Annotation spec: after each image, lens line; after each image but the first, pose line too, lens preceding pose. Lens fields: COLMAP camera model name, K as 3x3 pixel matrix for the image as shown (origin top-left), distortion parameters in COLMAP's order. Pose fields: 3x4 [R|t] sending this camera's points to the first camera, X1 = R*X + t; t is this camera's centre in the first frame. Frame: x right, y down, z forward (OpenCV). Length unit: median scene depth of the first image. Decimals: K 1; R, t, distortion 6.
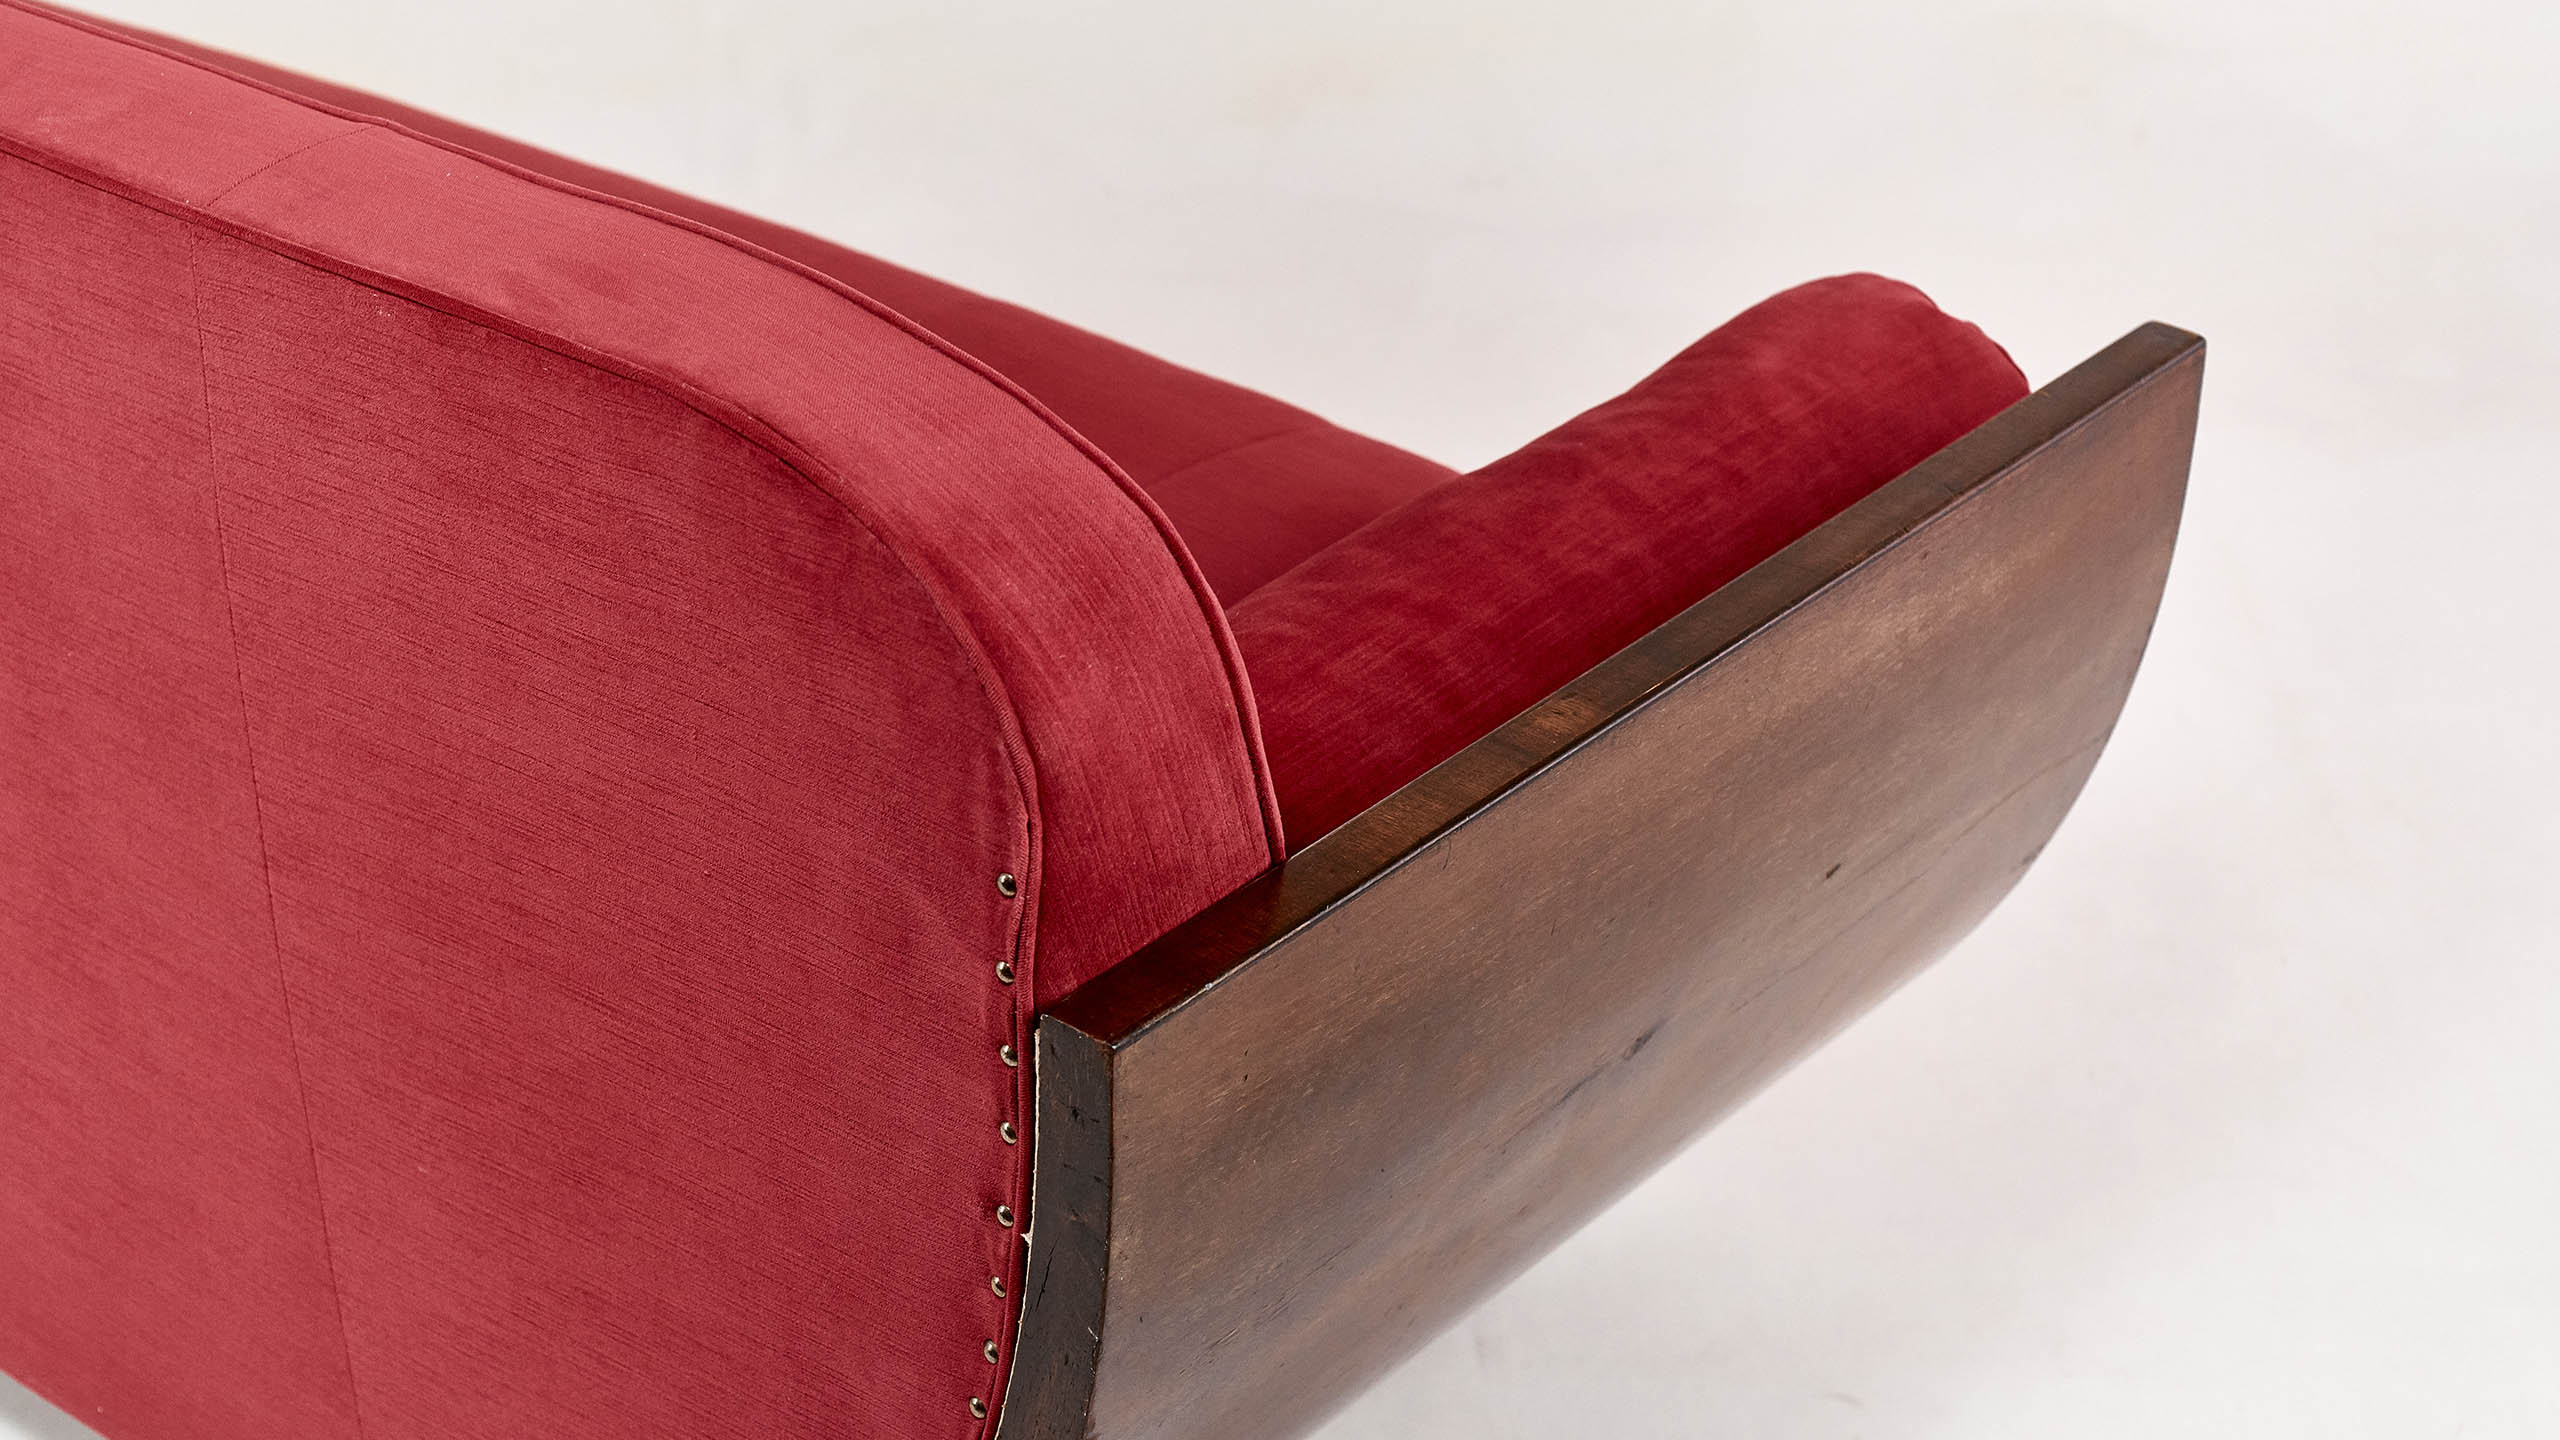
lens RADIAL K [[4418.0, 0, 1281.1], [0, 4418.0, 718.3], [0, 0, 1]] dist [-0.022651, 0.000000]
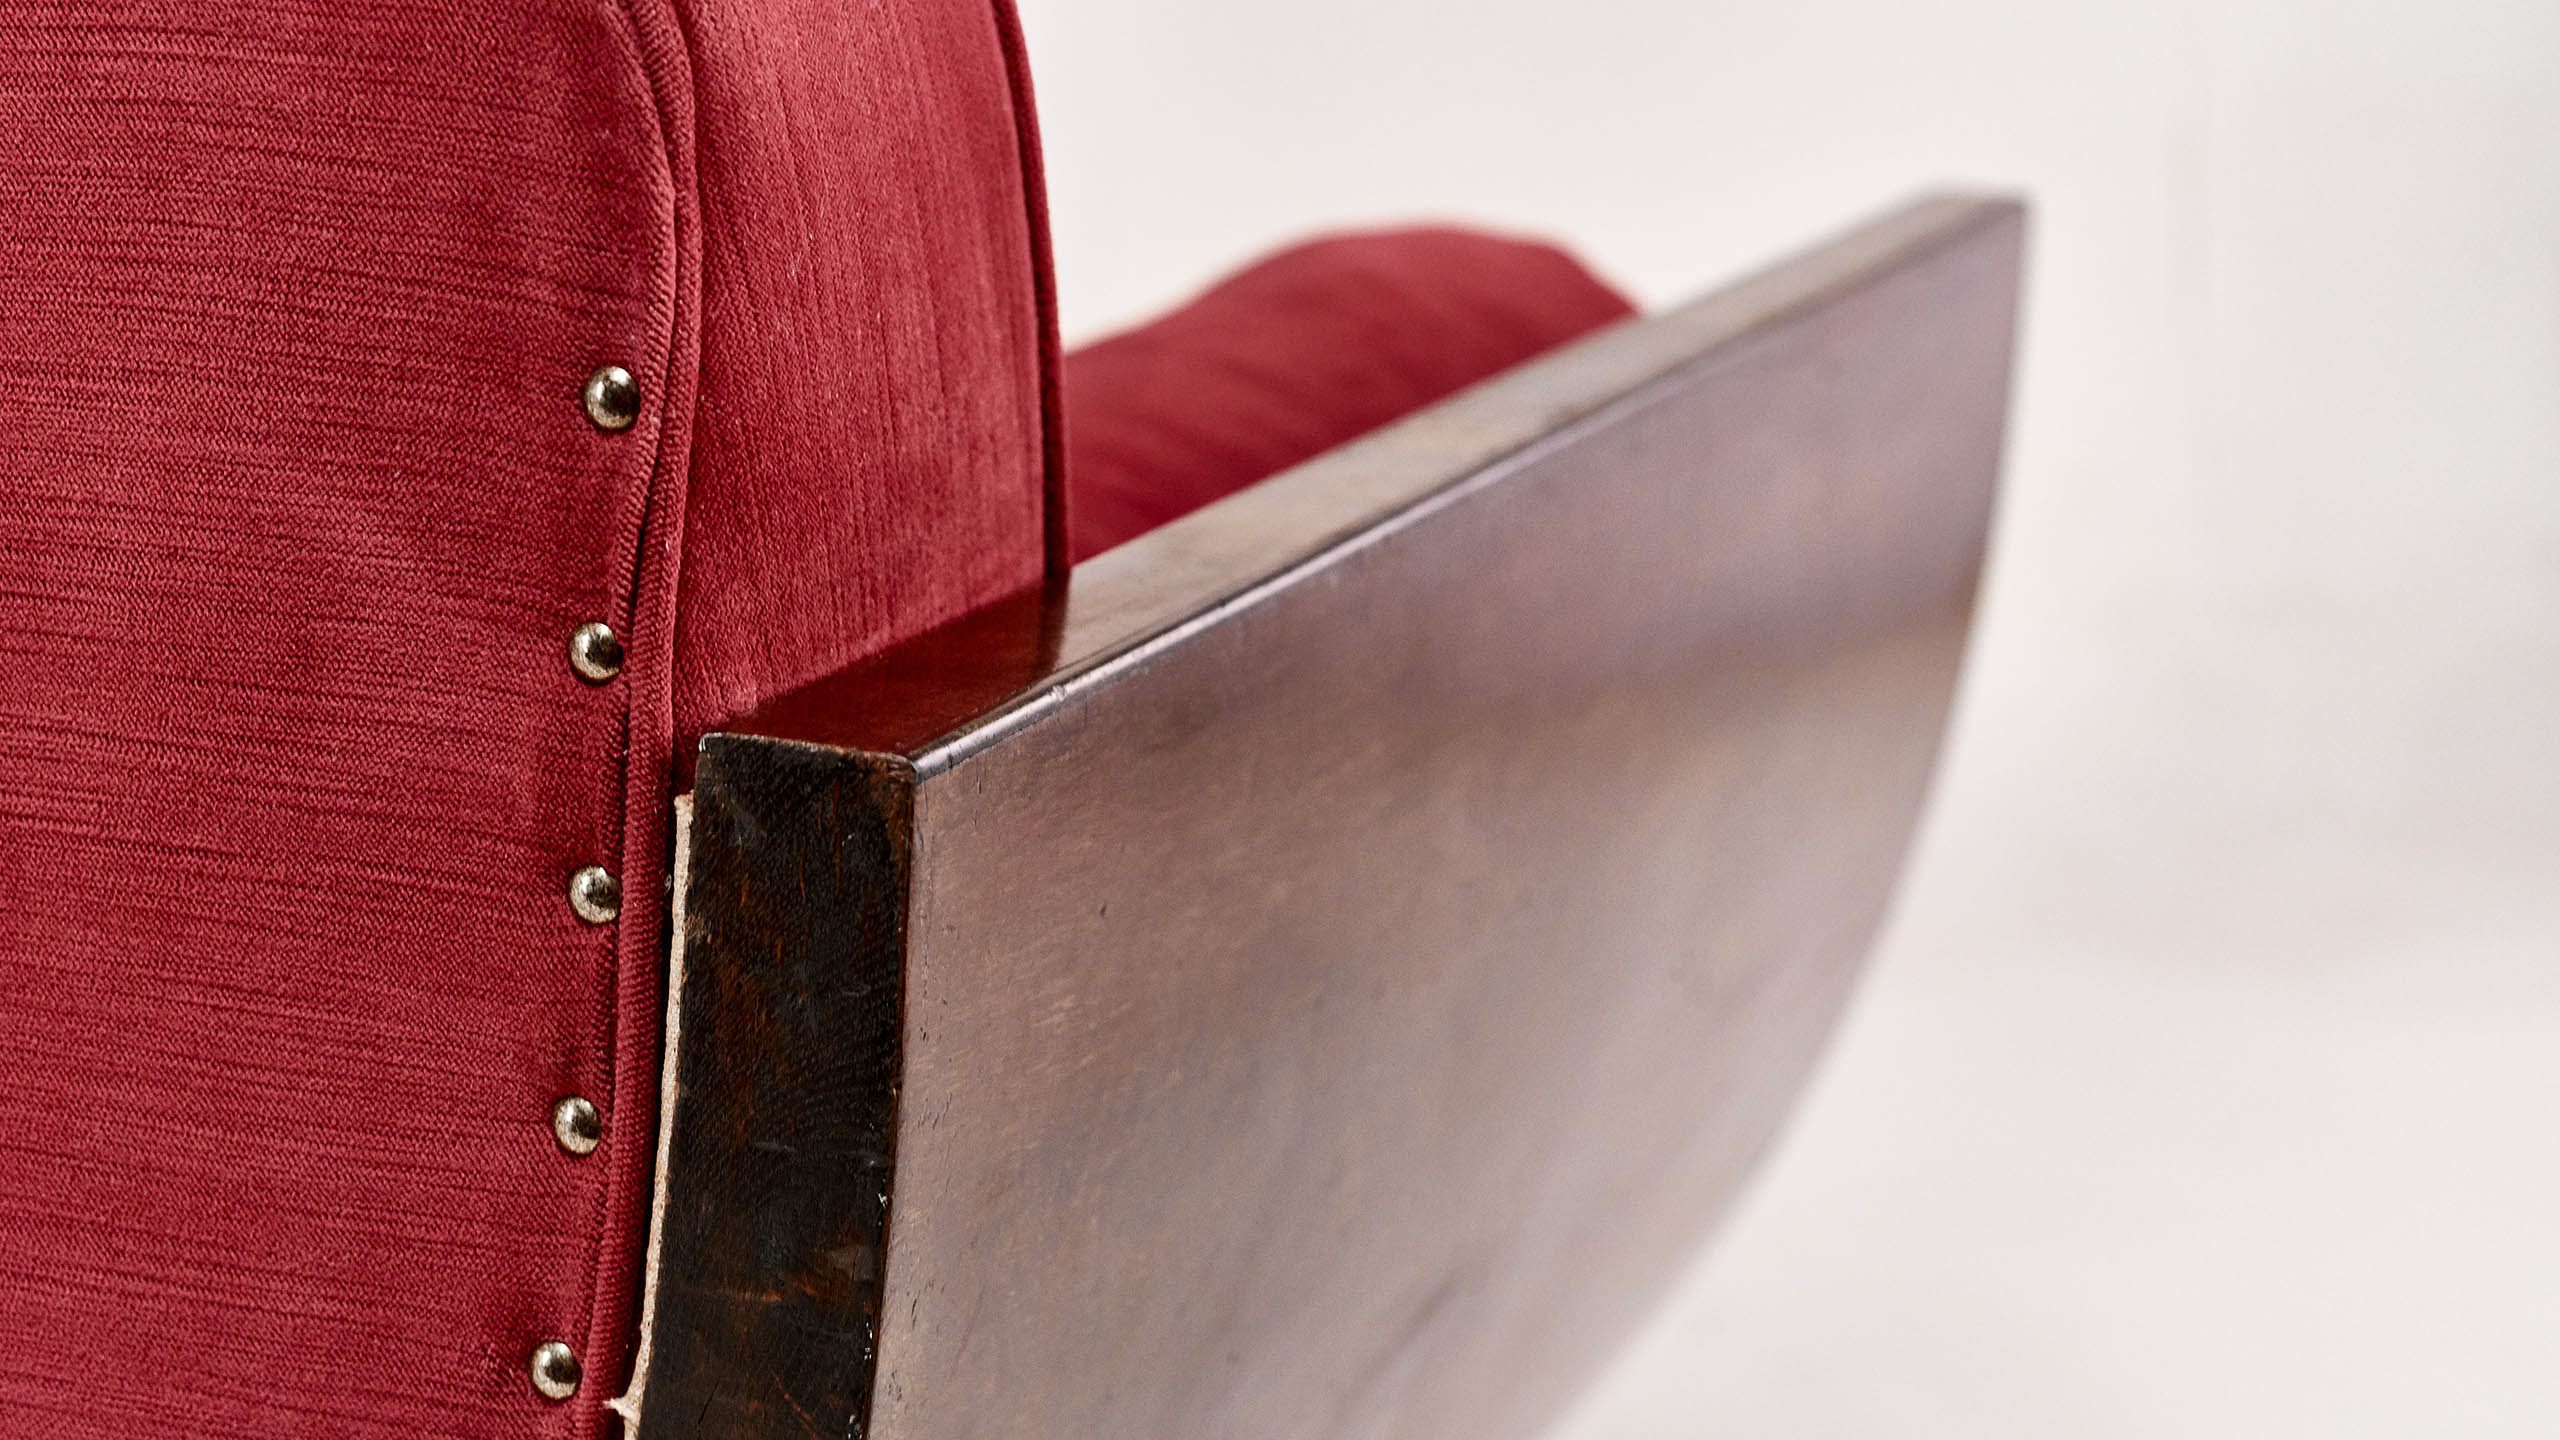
lens RADIAL K [[4418.0, 0, 1278.7], [0, 4418.0, 723.8], [0, 0, 1]] dist [-0.022651, 0.000000]
pose [[0.935361, -0.034208, 0.352035, -0.147147], [0.139958, 0.949870, -0.279570, 0.186408], [-0.324824, 0.310769, 0.893259, 0.618888]]
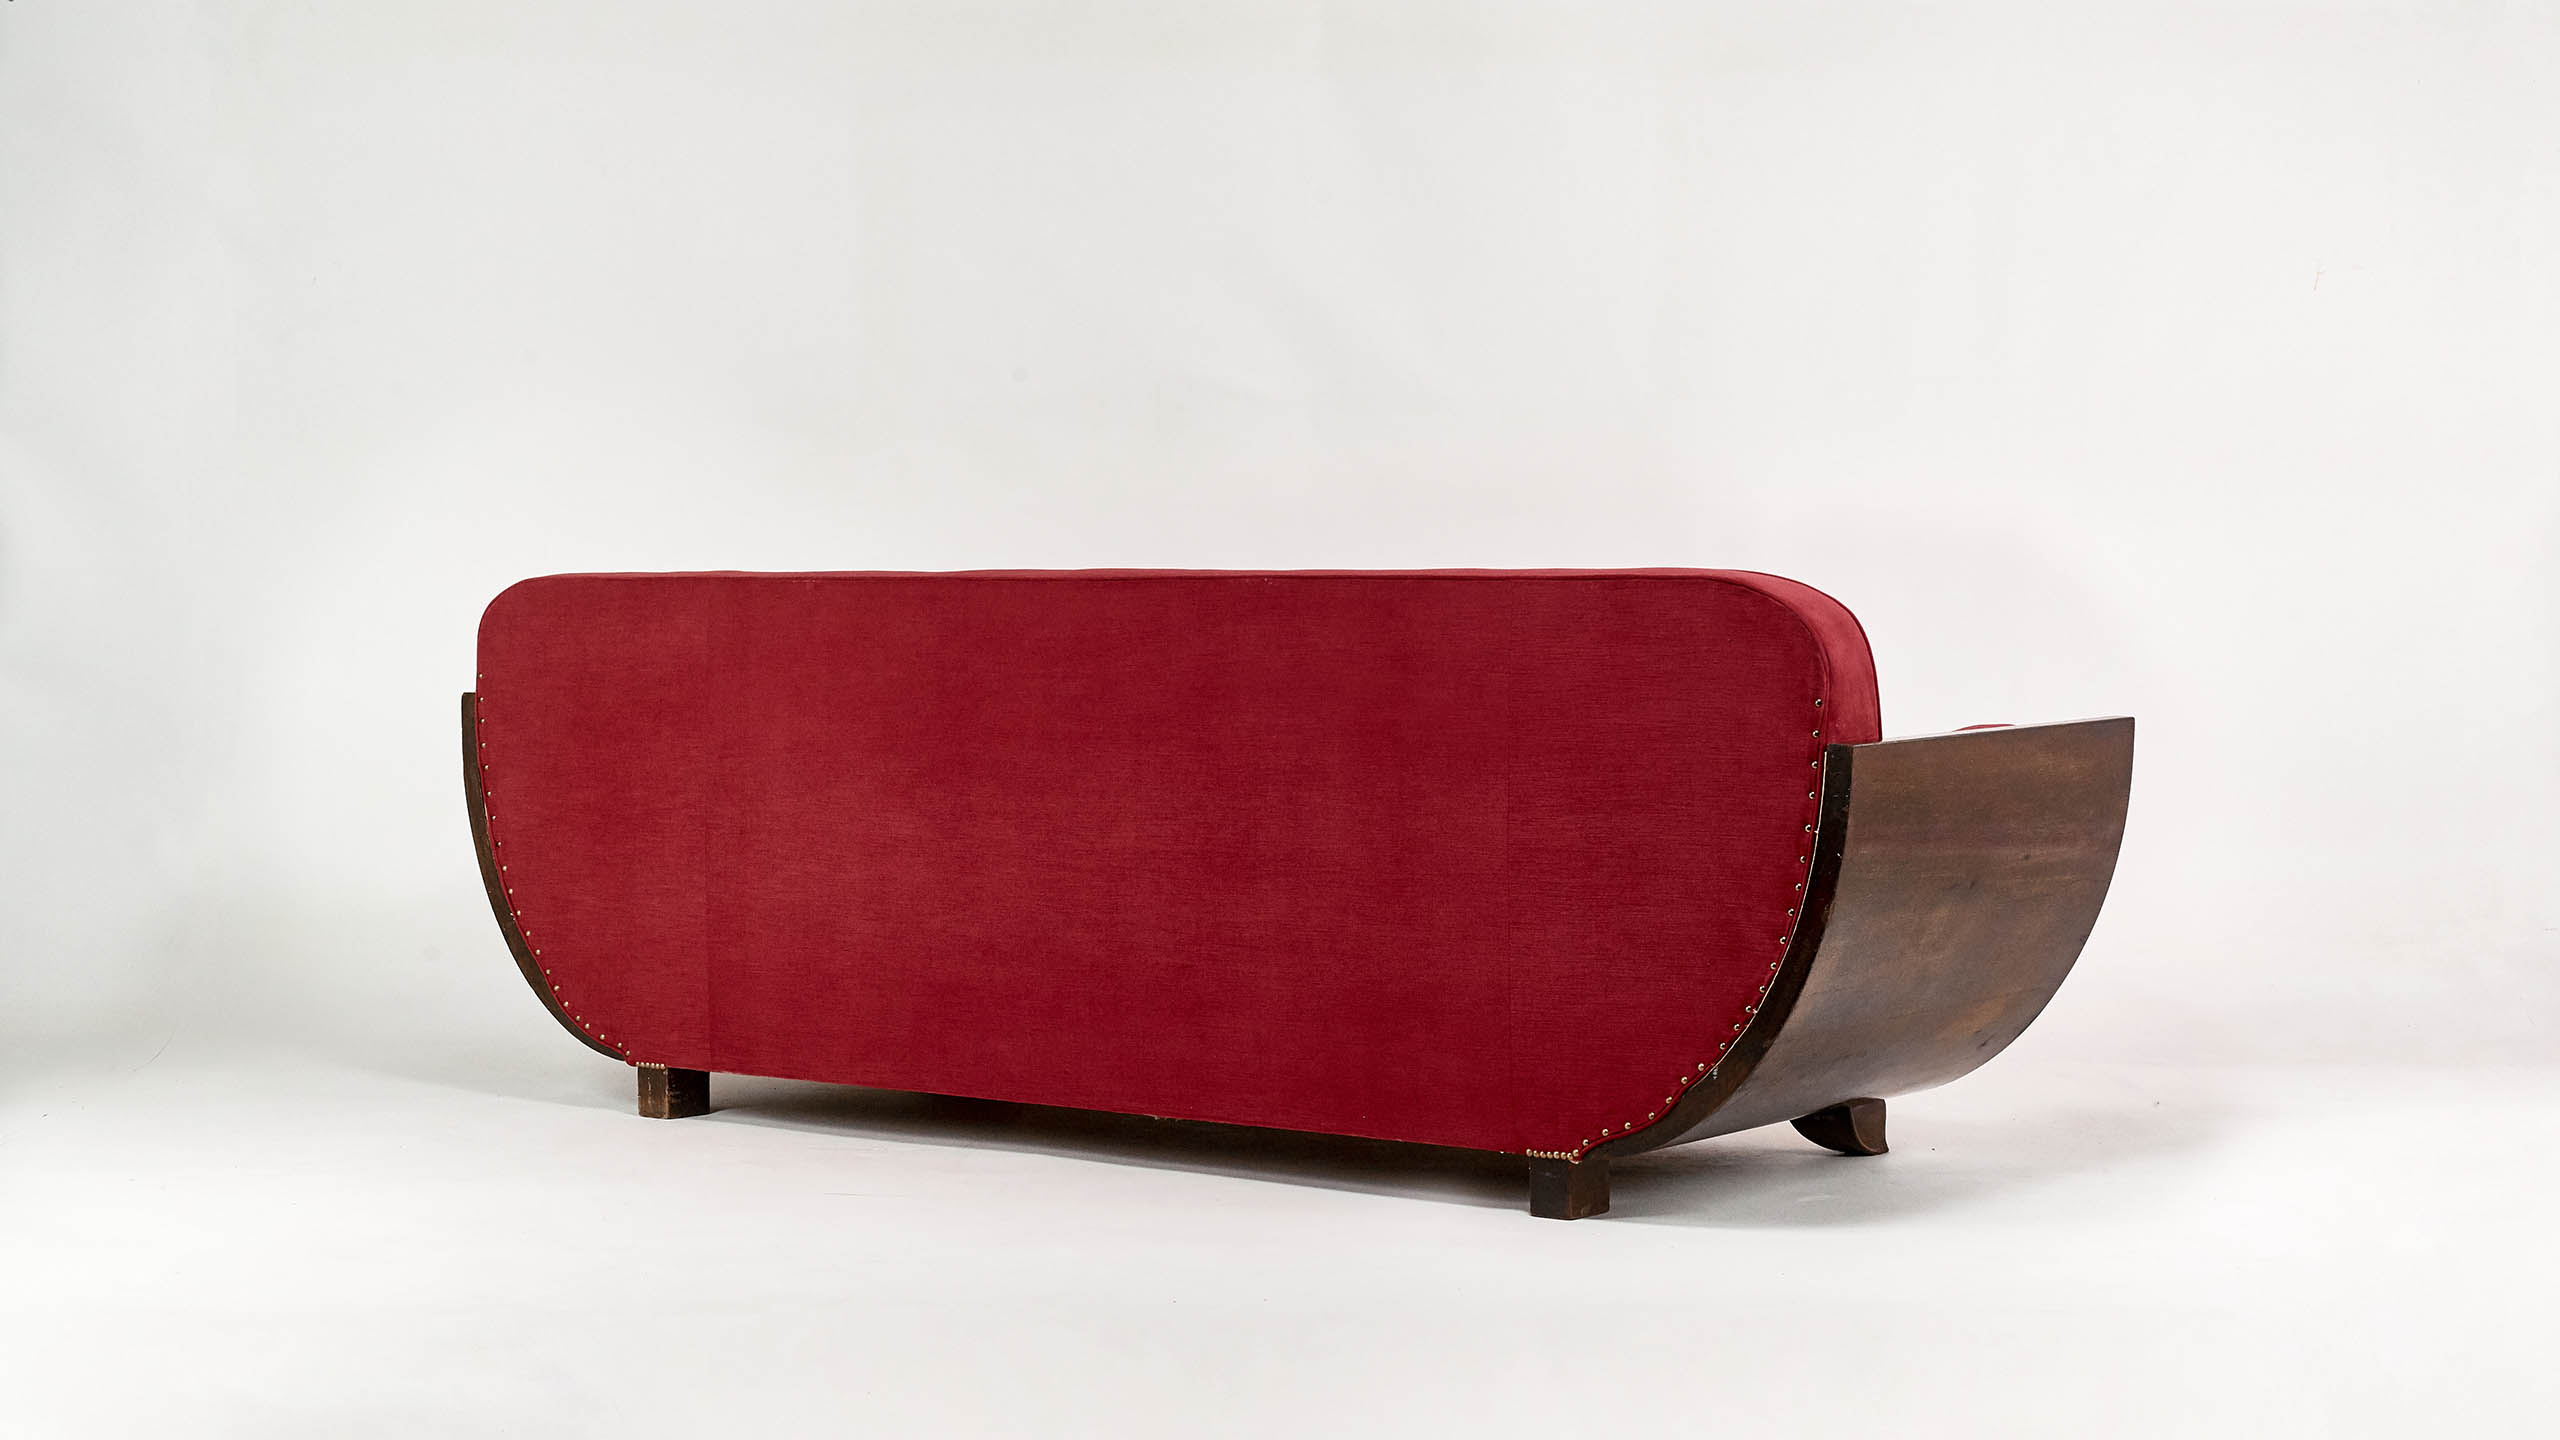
lens RADIAL K [[4418.0, 0, 1280.4], [0, 4418.0, 719.2], [0, 0, 1]] dist [-0.022651, 0.000000]
pose [[0.994274, 0.023168, 0.104315, -0.806447], [0.028904, 0.881510, -0.471279, 1.595701], [-0.102874, 0.471596, 0.875793, -1.861509]]
